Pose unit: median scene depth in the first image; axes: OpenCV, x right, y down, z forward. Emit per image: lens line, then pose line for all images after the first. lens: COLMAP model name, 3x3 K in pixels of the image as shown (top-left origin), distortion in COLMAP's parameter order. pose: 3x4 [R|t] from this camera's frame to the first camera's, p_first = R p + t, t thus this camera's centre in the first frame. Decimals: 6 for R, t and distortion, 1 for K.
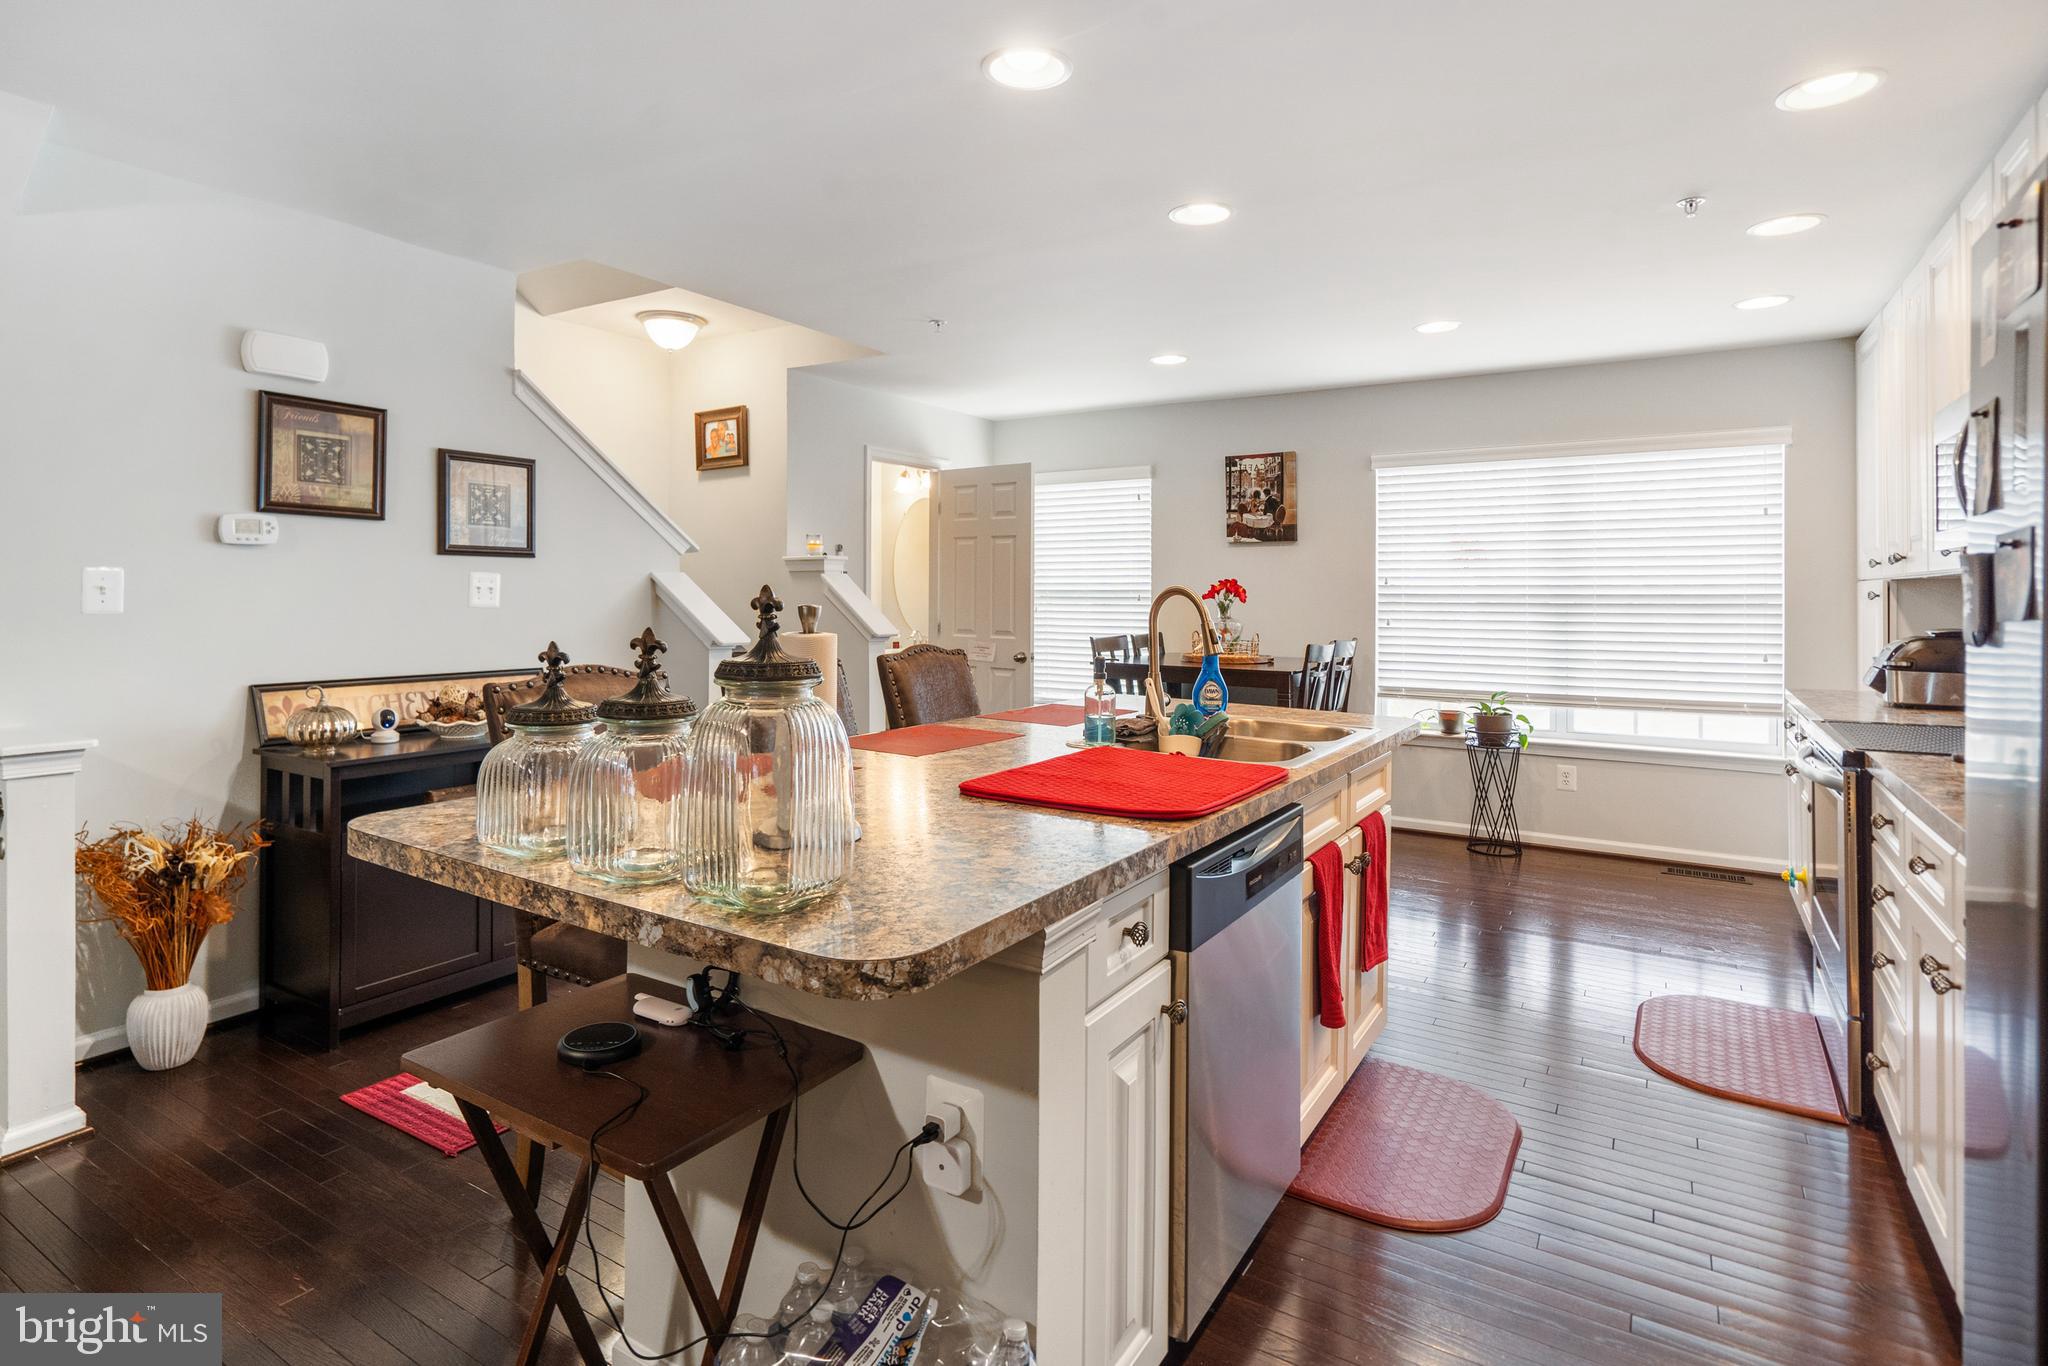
lens RADIAL K [[1054.7, 0, 1014.6], [0, 1054.7, 587.6], [0, 0, 1]] dist [0.003346, 0.000504]
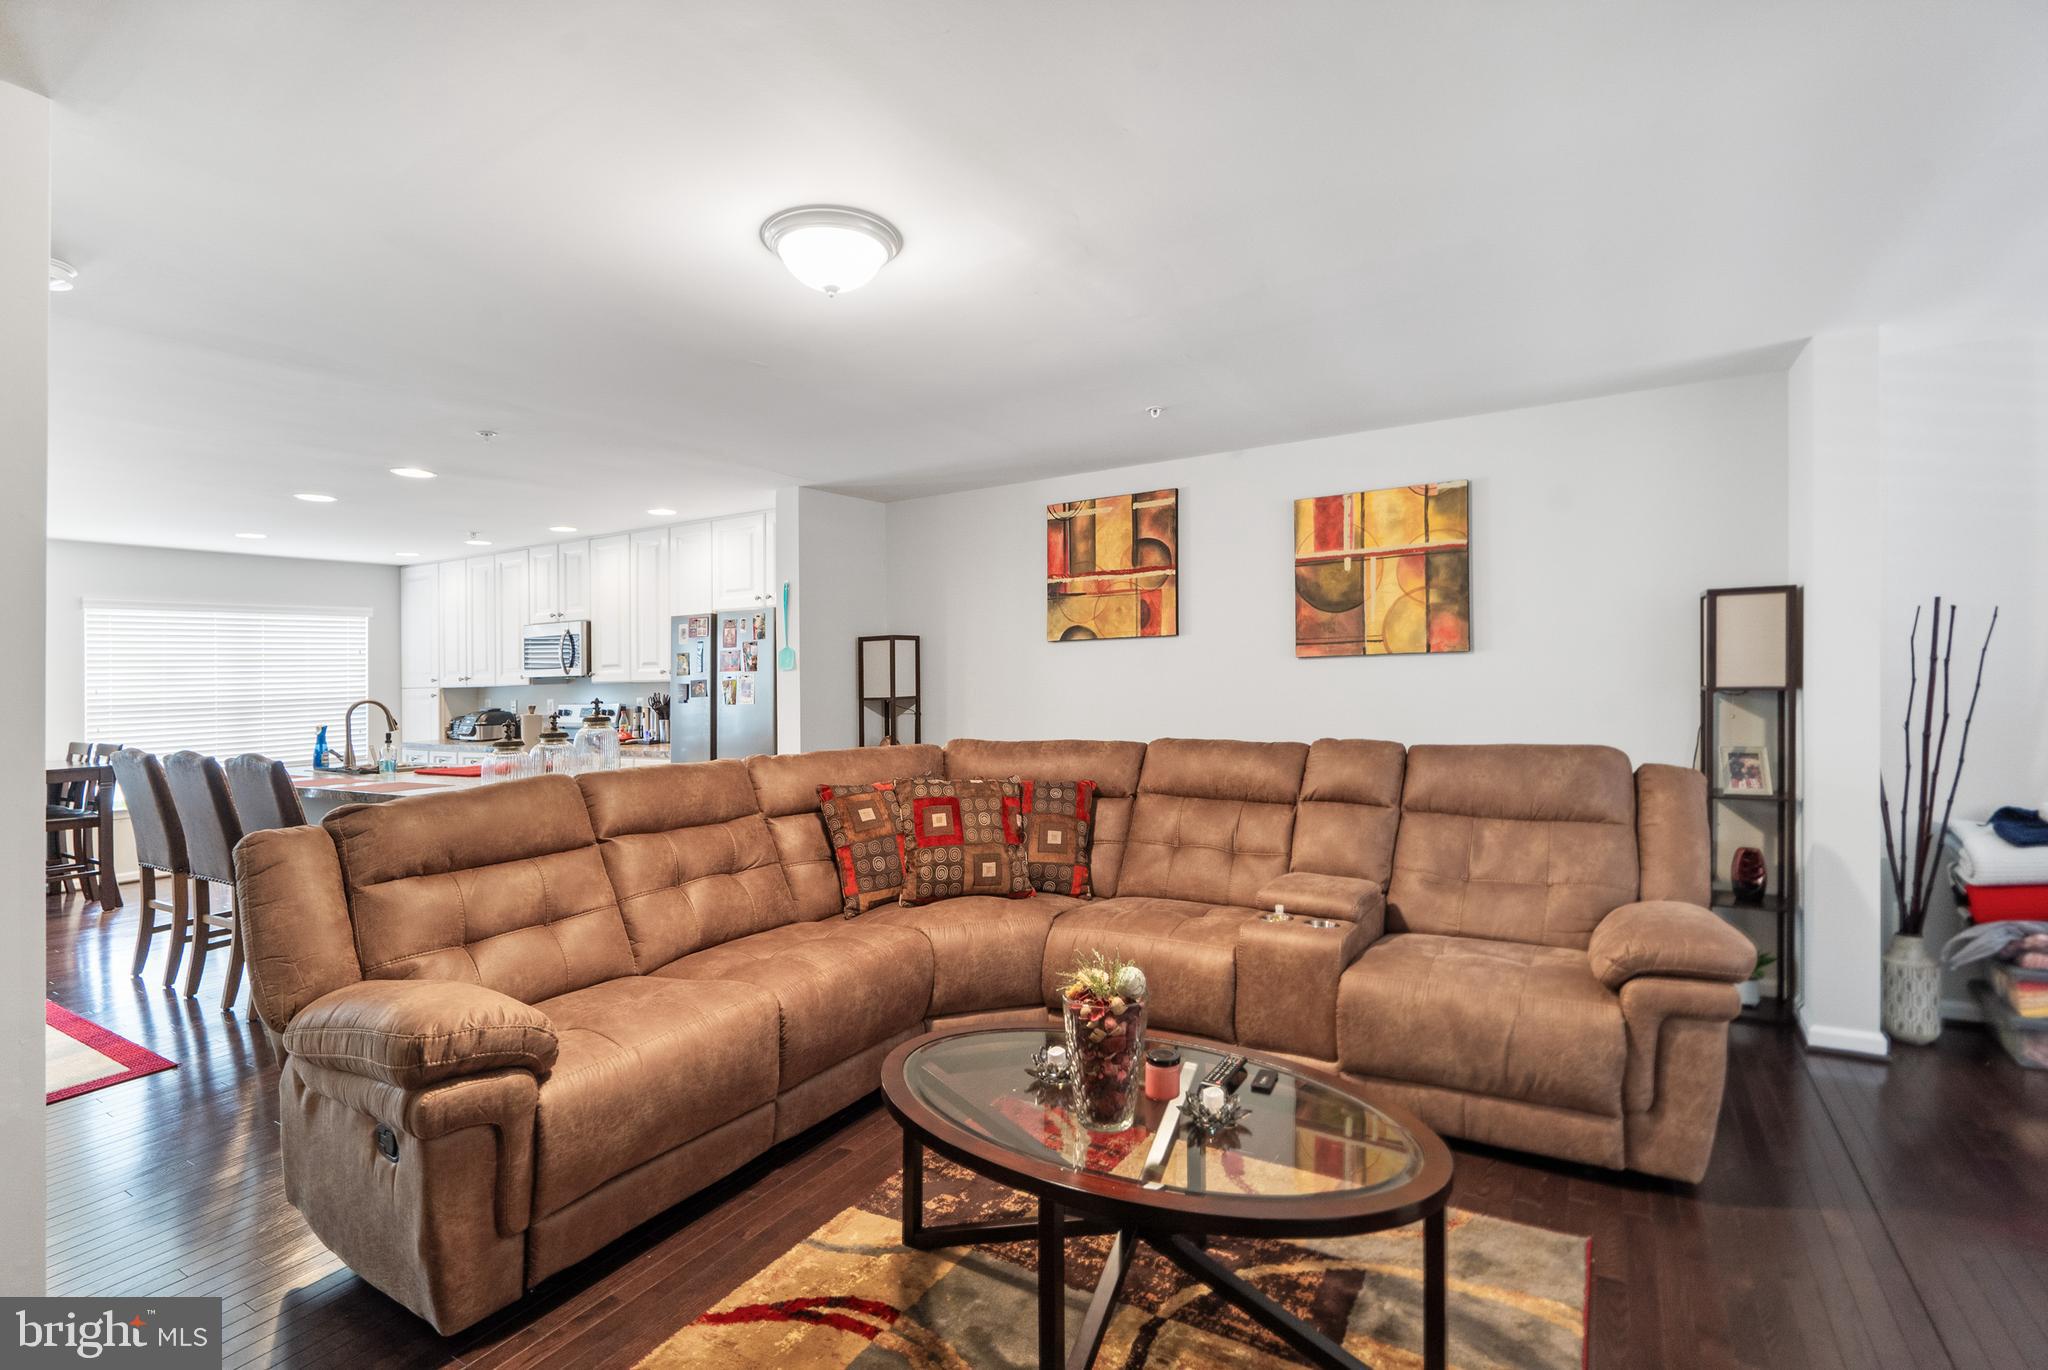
lens RADIAL K [[951.0, 0, 1023.4], [0, 951.0, 660.1], [0, 0, 1]] dist [-0.001143, 0.000655]
pose [[-0.028445, 0.011185, 0.999533, -0.831802], [0.019204, 0.999759, -0.010641, -0.016213], [-0.999411, 0.018893, -0.028653, -0.094443]]
